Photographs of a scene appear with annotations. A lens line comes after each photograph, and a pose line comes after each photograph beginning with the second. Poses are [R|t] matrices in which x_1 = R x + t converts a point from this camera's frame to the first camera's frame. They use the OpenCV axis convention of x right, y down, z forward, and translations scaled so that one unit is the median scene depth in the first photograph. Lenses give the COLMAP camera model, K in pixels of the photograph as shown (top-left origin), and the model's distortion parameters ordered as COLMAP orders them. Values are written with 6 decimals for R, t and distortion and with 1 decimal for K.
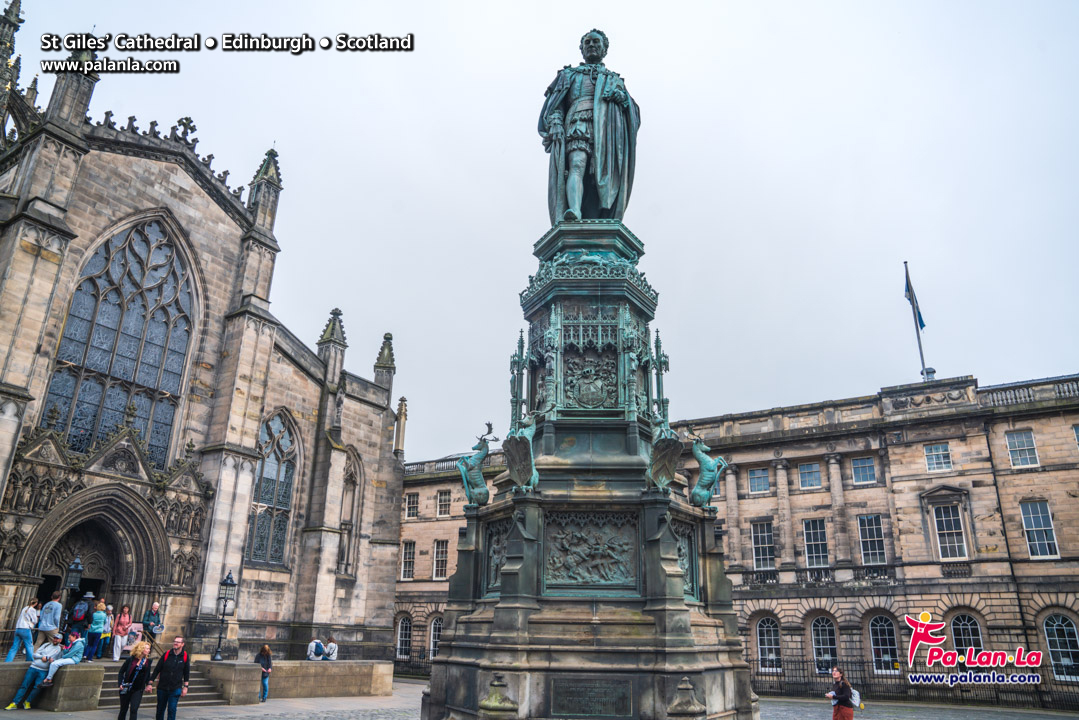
lens RADIAL K [[748.2, 0, 520.1], [0, 748.2, 361.0], [0, 0, 1]] dist [-0.128360, 0.098960]
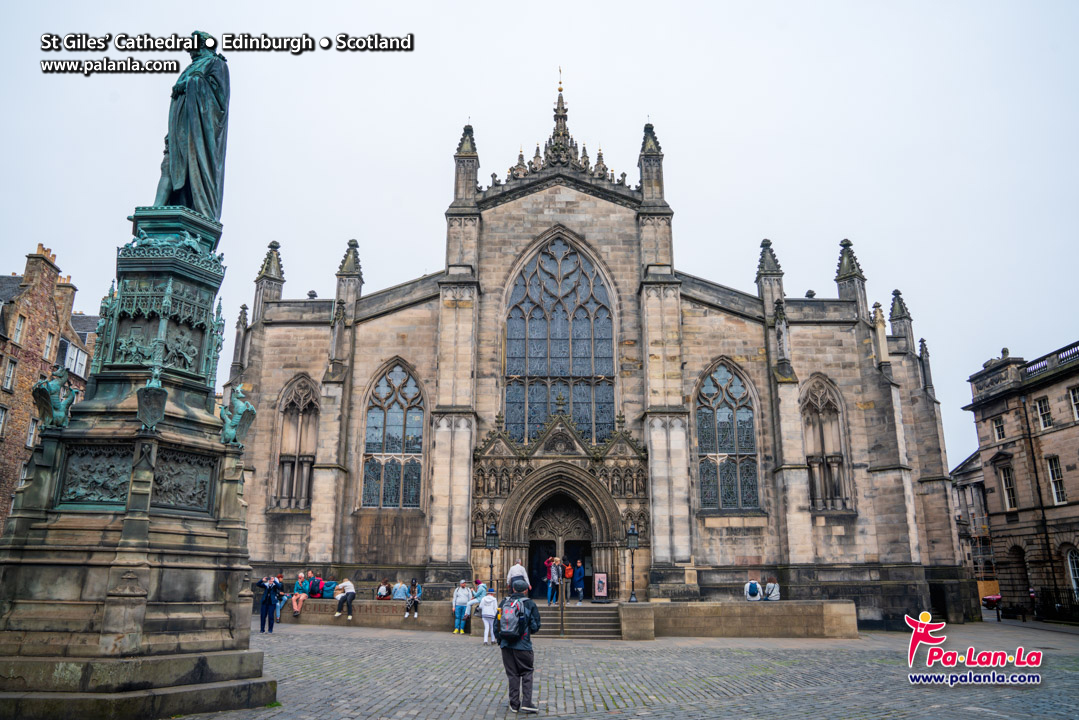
lens RADIAL K [[748.2, 0, 520.1], [0, 748.2, 361.0], [0, 0, 1]] dist [-0.128360, 0.098960]
pose [[0.541488, -0.256925, -0.800487, 0.363084], [0.301850, 0.948084, -0.100113, 0.093102], [0.784651, -0.187417, 0.590930, 0.200331]]
